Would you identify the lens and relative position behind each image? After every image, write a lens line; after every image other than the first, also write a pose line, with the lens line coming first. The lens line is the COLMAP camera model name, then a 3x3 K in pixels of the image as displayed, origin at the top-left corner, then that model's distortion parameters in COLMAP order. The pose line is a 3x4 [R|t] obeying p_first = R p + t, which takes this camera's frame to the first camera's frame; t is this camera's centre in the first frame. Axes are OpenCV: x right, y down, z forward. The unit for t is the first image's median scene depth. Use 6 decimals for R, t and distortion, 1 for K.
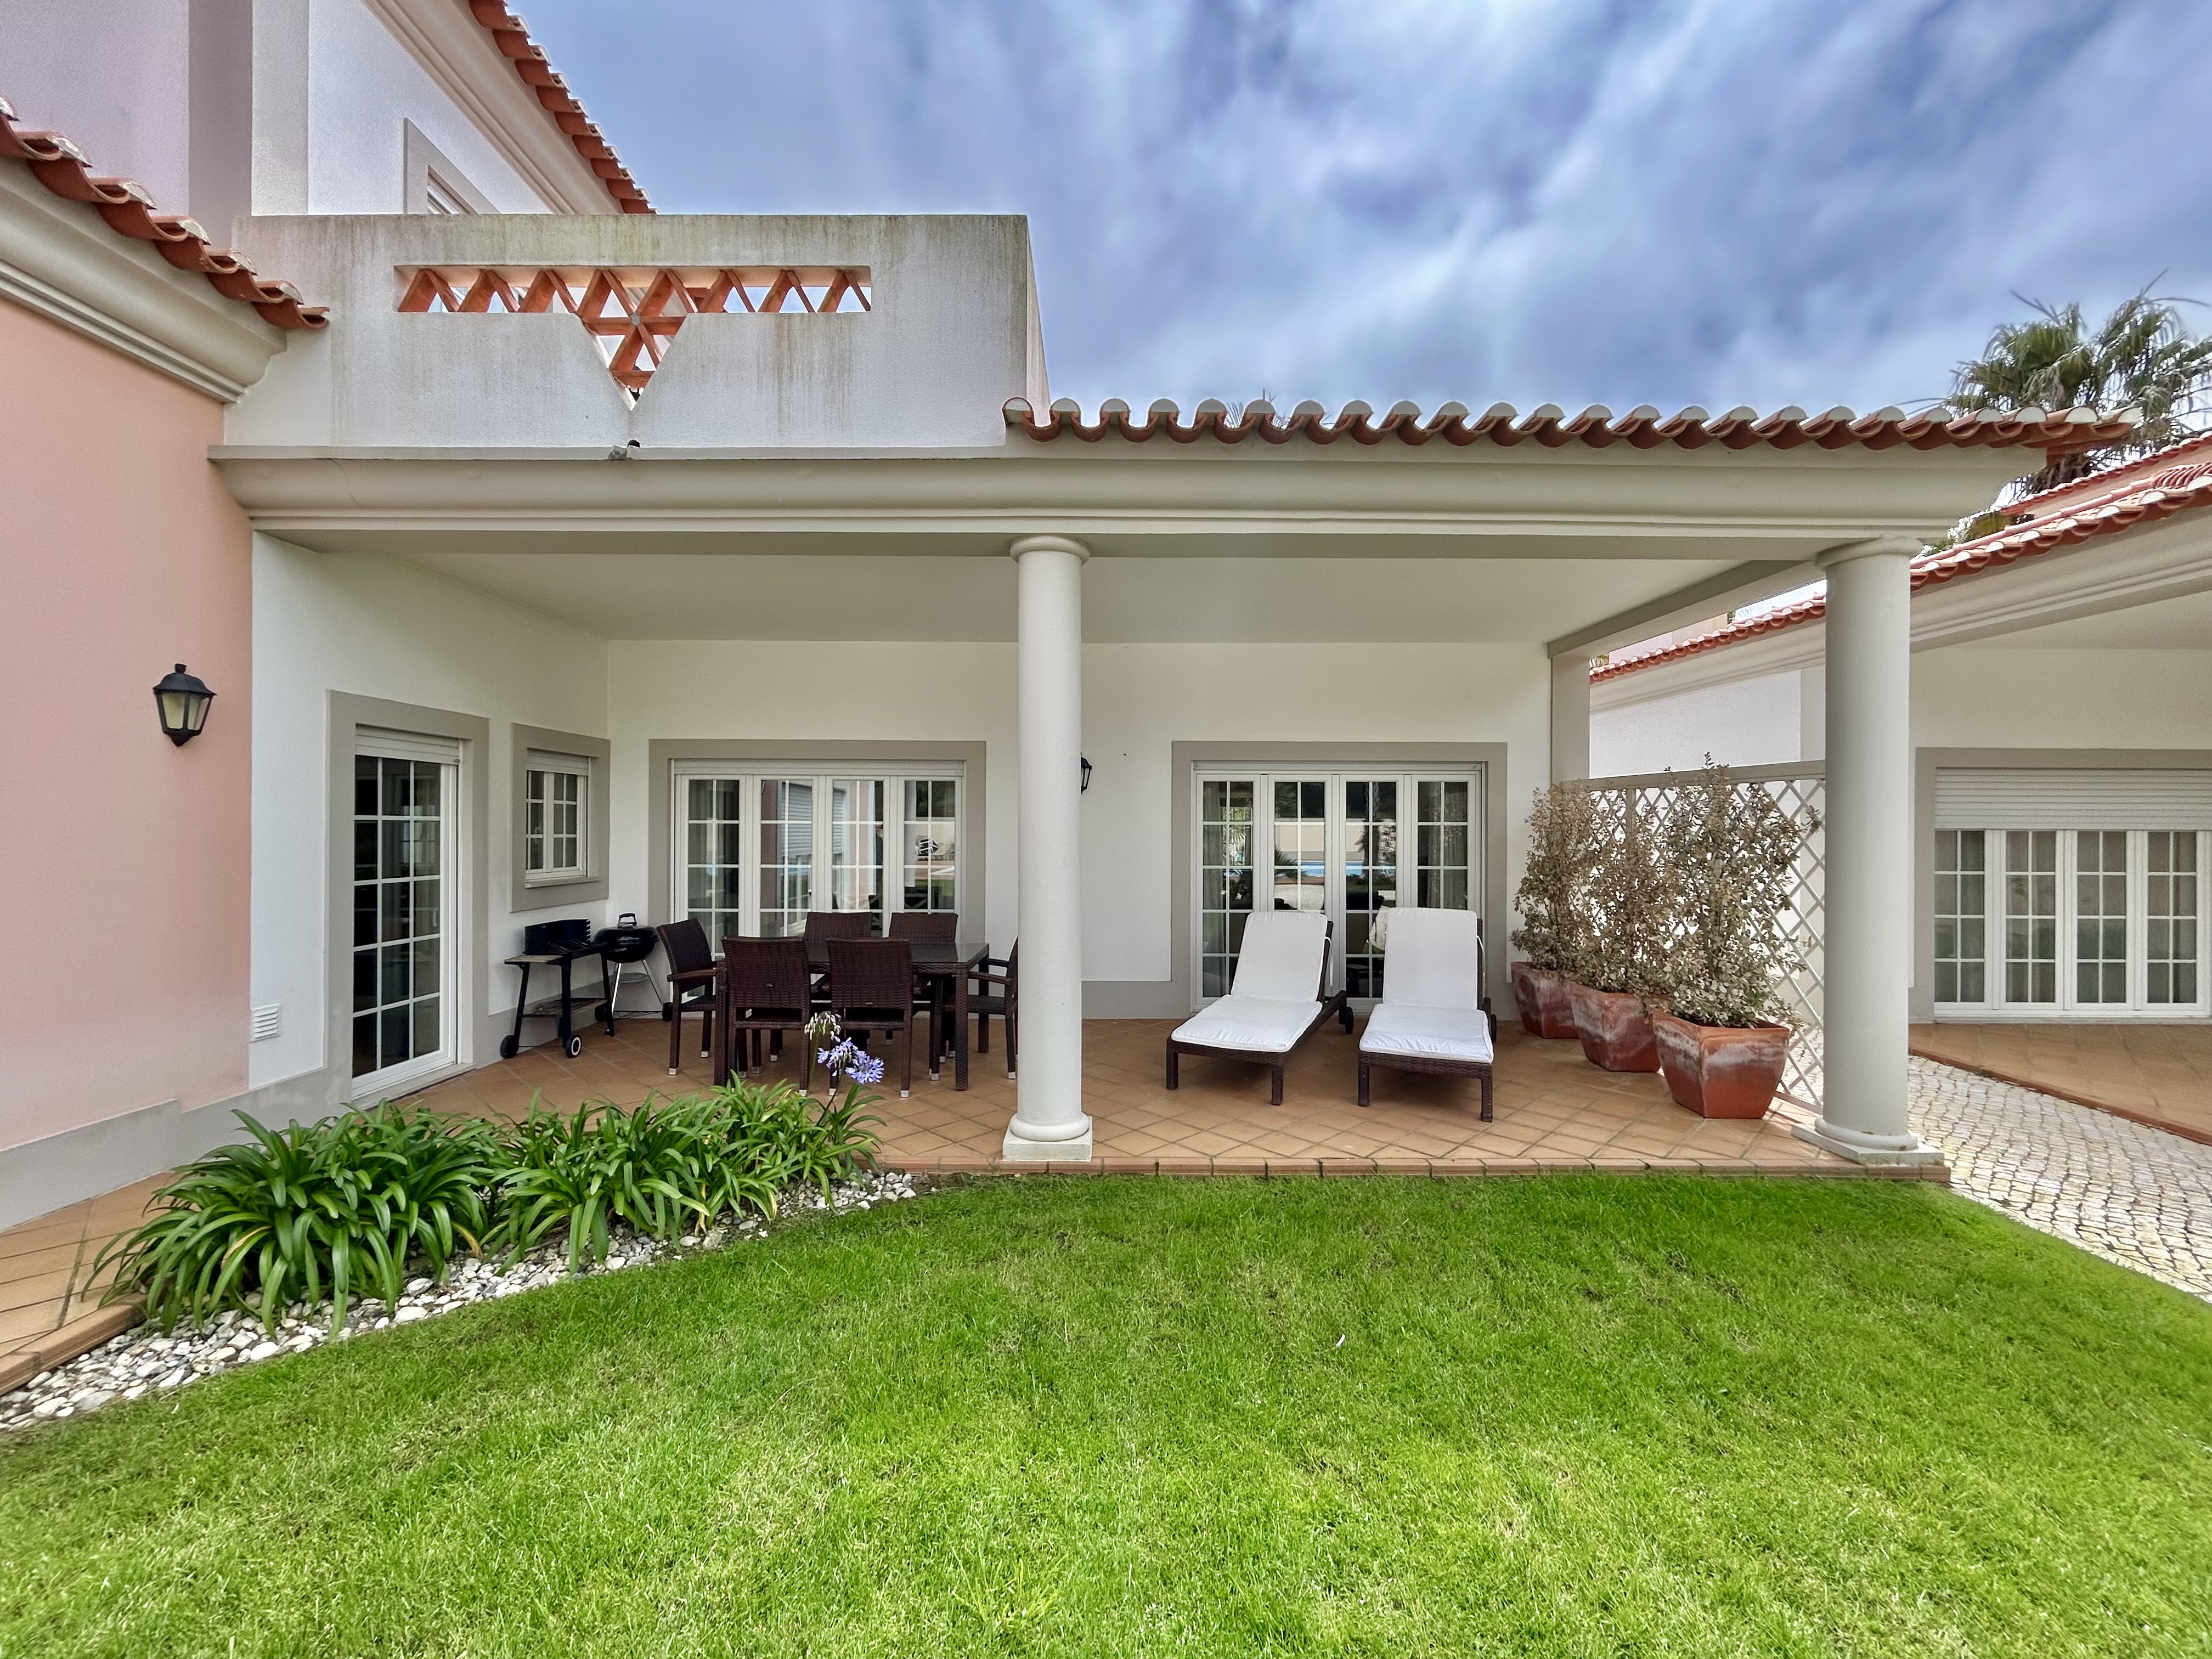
lens RADIAL K [[917.1, 0, 1106.0], [0, 917.1, 829.5], [0, 0, 1]] dist [-0.000882, -0.000025]
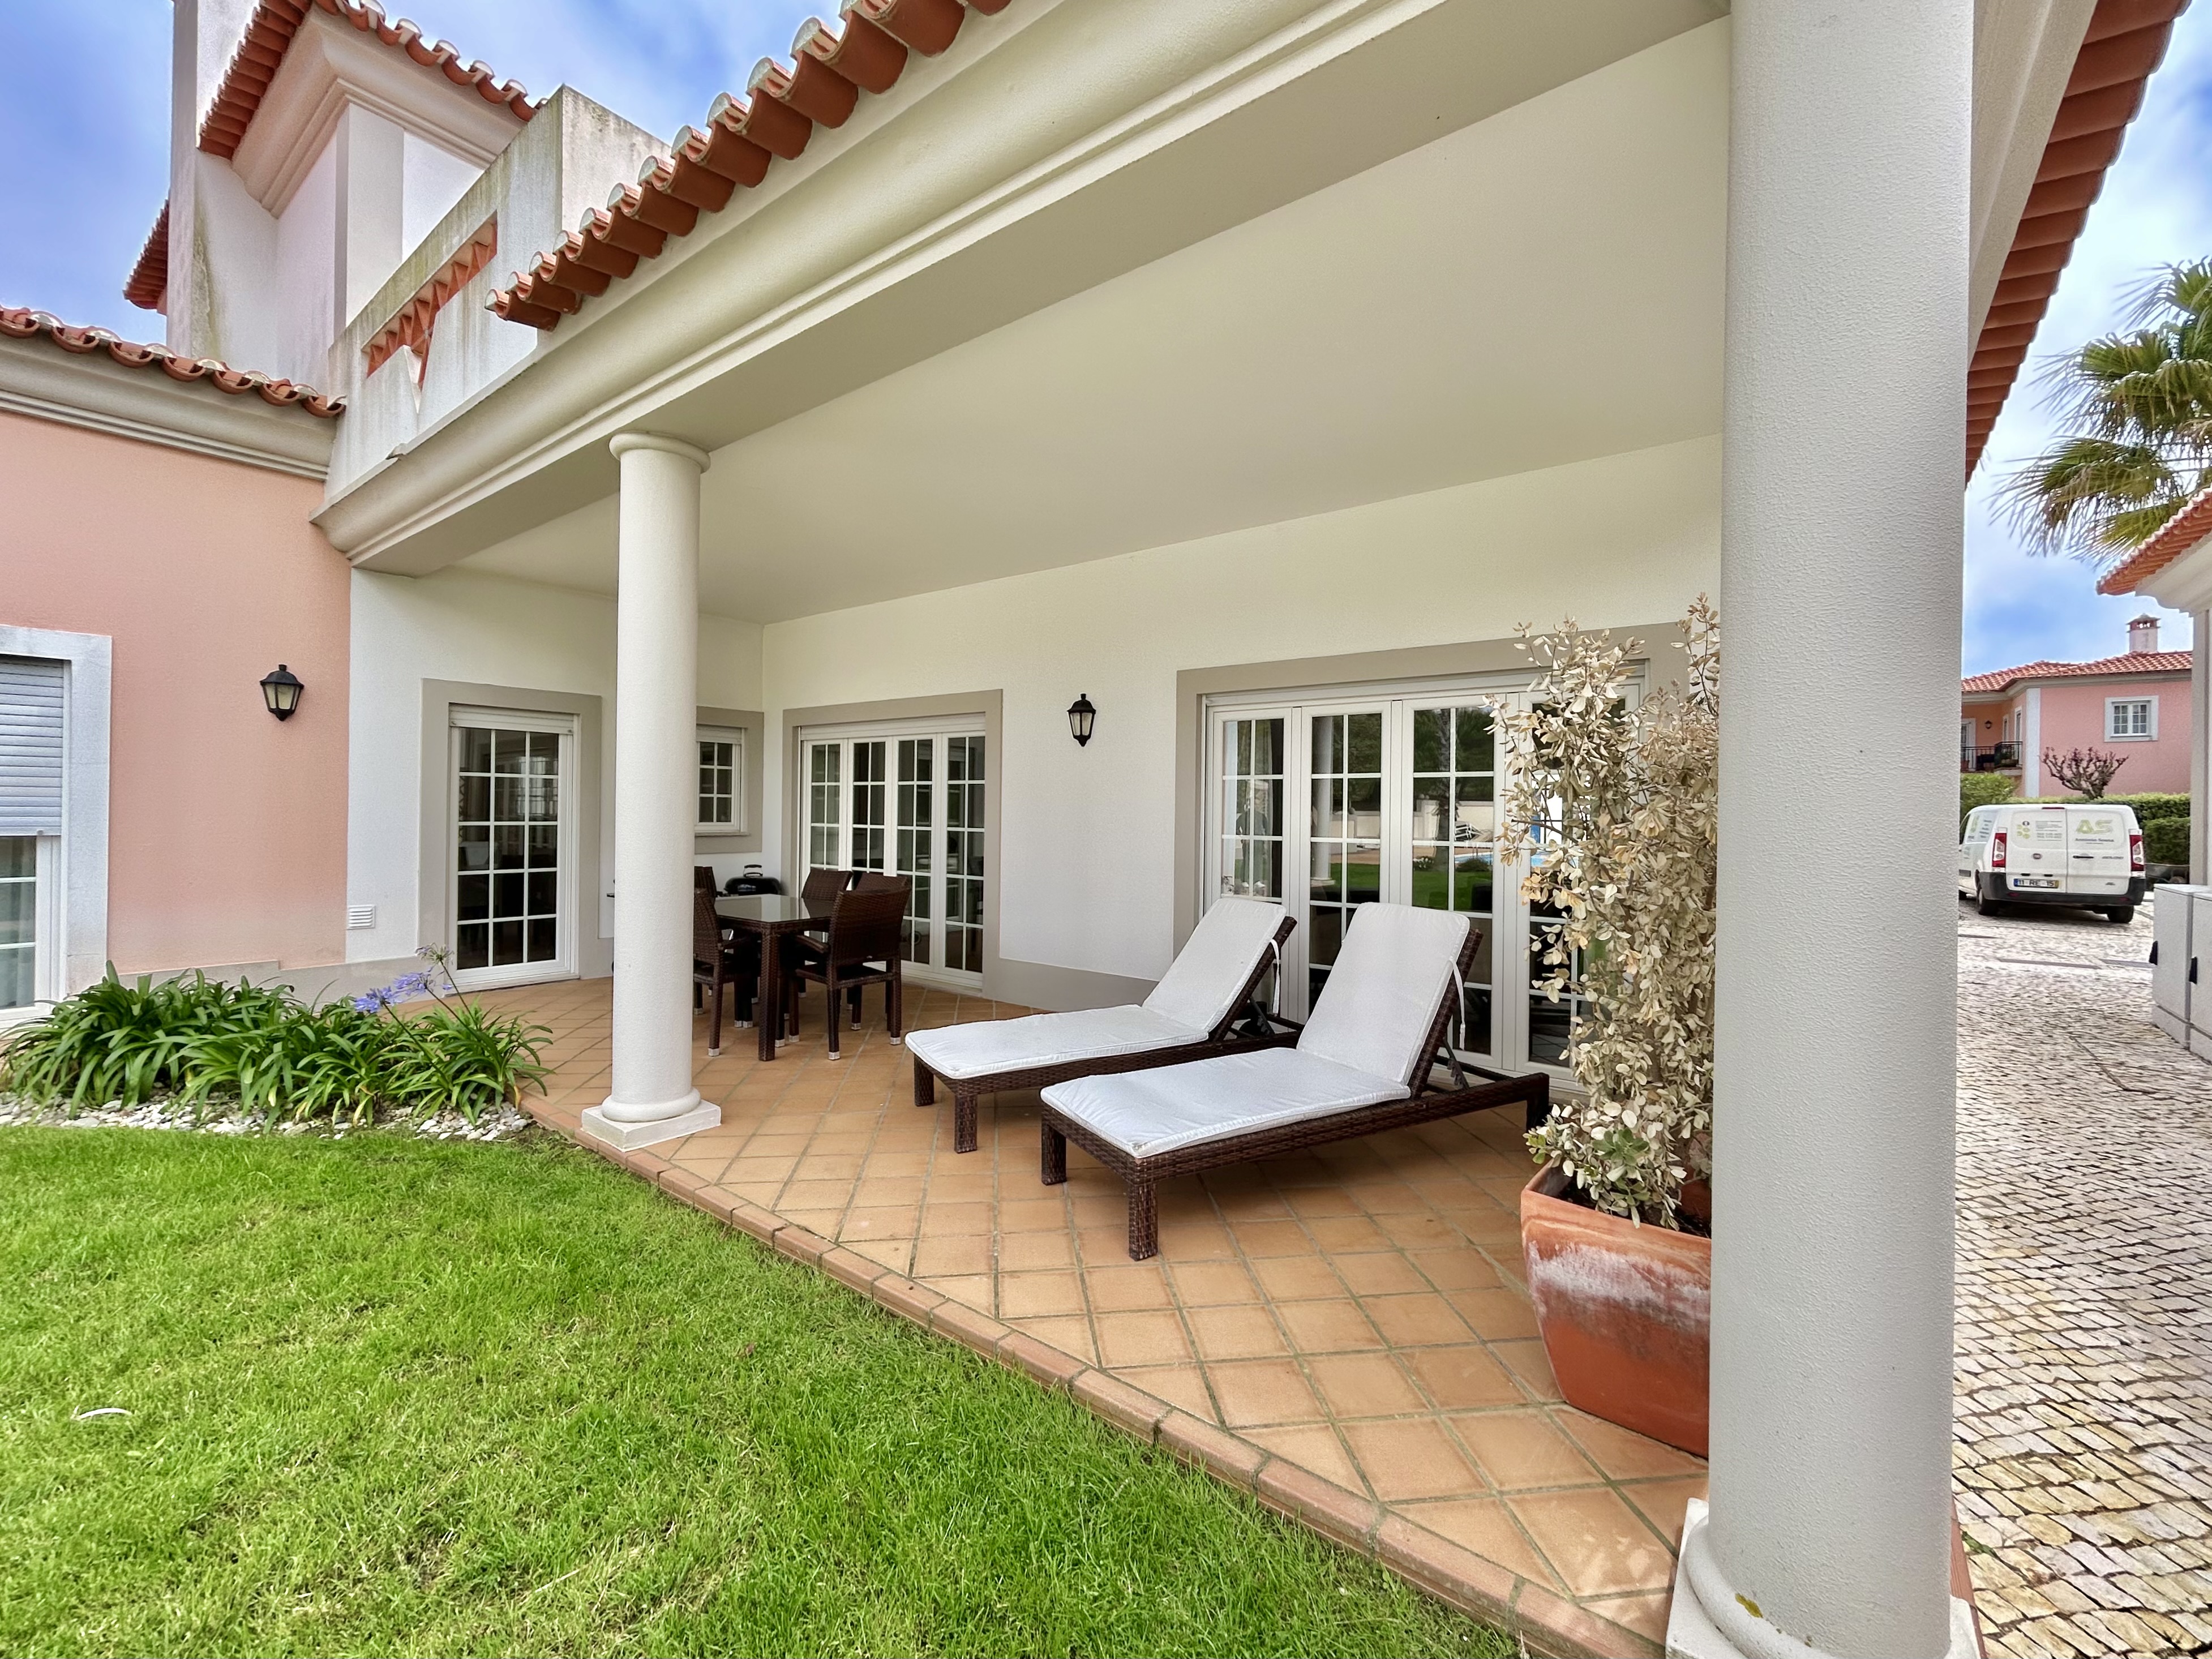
lens RADIAL K [[941.3, 0, 1096.5], [0, 941.3, 819.2], [0, 0, 1]] dist [-0.005462, -0.000528]
pose [[0.781419, 0.011542, -0.623900, 0.770953], [-0.010642, 0.999930, 0.005169, 0.036359], [0.623916, 0.002600, 0.781487, 0.518506]]
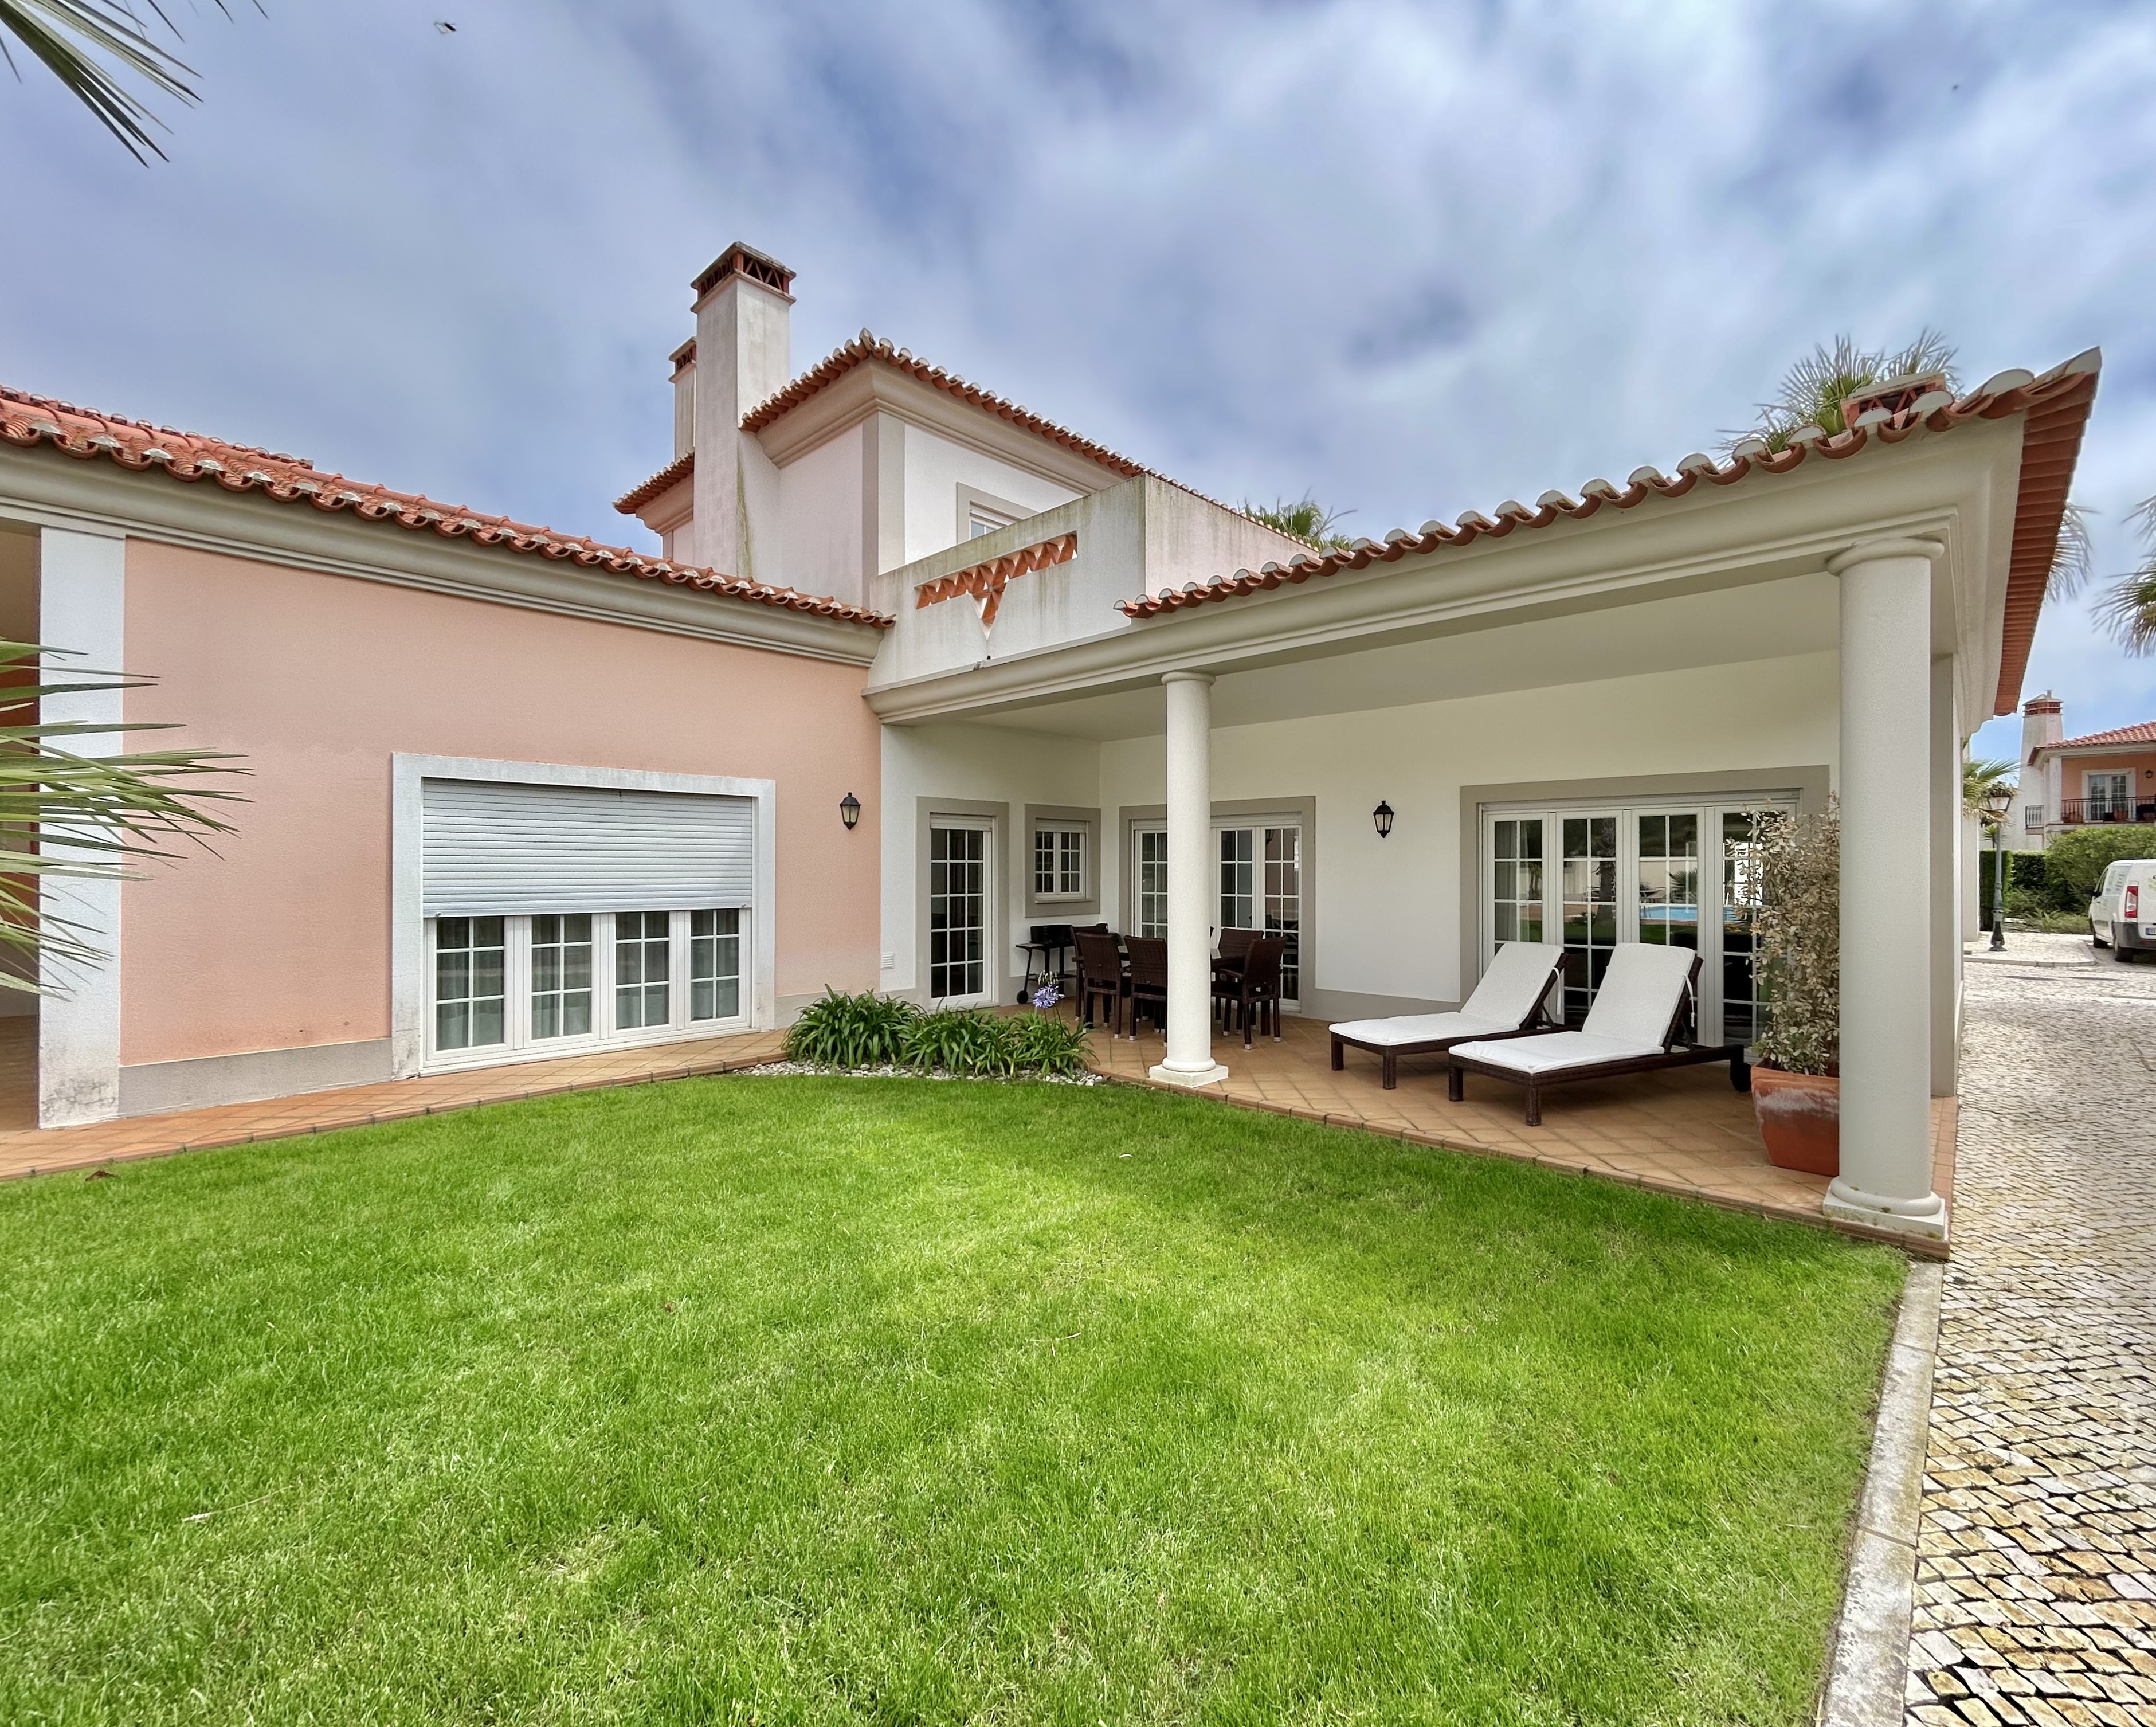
lens RADIAL K [[955.4, 0, 1130.6], [0, 955.4, 871.0], [0, 0, 1]] dist [-0.010164, 0.000254]
pose [[0.731778, -0.001375, -0.681541, 0.855661], [0.001162, 0.999999, -0.000770, 0.009206], [0.681542, -0.000228, 0.731779, -0.180118]]
